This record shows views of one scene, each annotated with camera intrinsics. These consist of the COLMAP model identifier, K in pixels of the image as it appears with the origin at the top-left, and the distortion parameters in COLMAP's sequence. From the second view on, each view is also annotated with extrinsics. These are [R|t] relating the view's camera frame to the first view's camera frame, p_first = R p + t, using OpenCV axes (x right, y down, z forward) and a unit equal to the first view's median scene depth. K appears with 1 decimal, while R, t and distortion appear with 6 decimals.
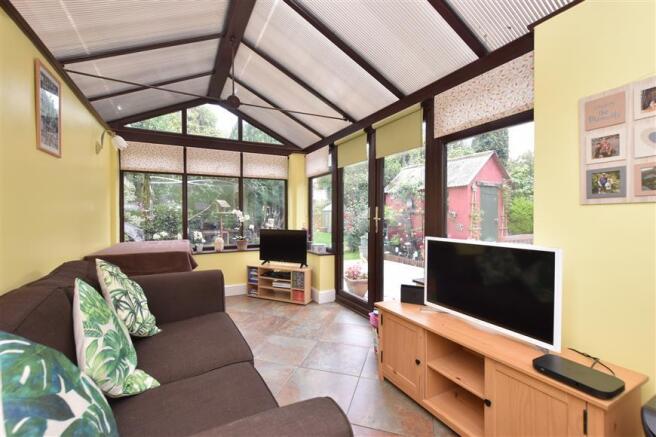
lens RADIAL K [[289.9, 0, 327.4], [0, 289.9, 213.6], [0, 0, 1]] dist [0.000775, 0.000080]
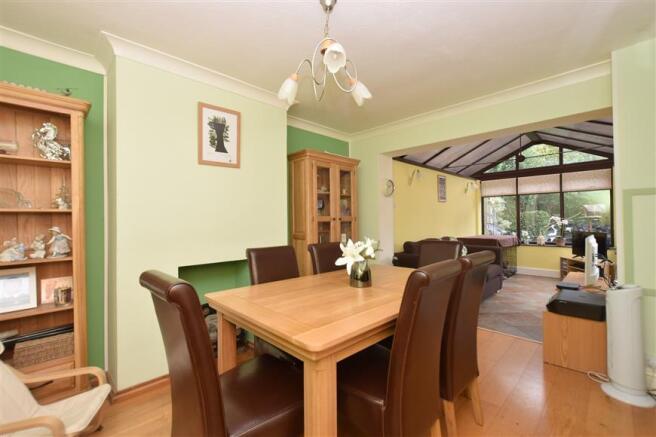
lens RADIAL K [[289.9, 0, 328.4], [0, 289.9, 219.8], [0, 0, 1]] dist [0.000775, 0.000080]
pose [[0.272977, -0.009332, -0.961975, 0.743889], [-0.004271, 0.999931, -0.010912, 0.023068], [0.962011, 0.007087, 0.272919, -0.427424]]
